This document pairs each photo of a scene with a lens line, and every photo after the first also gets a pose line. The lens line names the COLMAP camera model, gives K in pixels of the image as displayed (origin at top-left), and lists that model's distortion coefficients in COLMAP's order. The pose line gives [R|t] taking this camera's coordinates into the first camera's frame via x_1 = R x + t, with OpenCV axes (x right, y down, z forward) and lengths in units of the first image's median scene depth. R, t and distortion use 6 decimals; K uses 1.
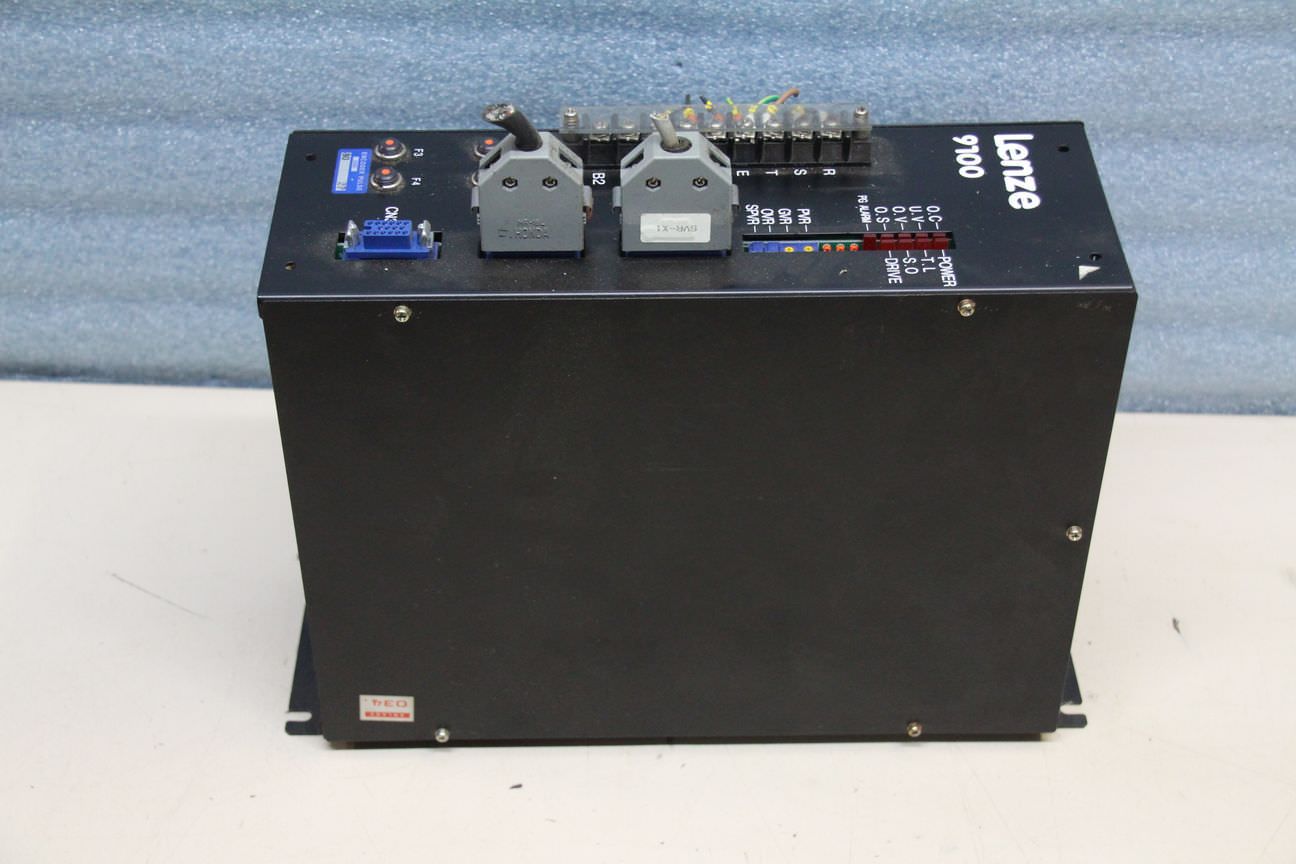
lens RADIAL K [[2143.6, 0, 648.0], [0, 2143.6, 432.0], [0, 0, 1]] dist [0.120295, -0.017095]
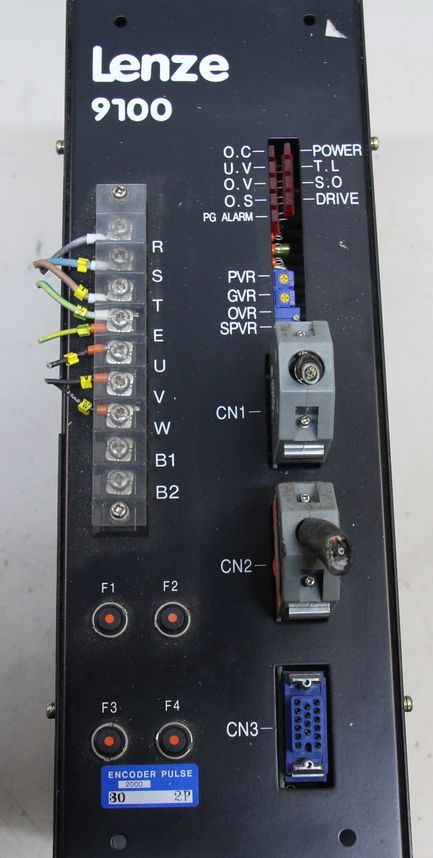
lens RADIAL K [[1323.8, 0, 216.5], [0, 1323.8, 429.0], [0, 0, 1]] dist [-0.073297, 0.026634]
pose [[-0.001470, -0.957592, 0.288122, -0.153224], [0.640938, 0.220259, 0.735313, -0.506150], [-0.767591, 0.185749, 0.613434, 0.657778]]
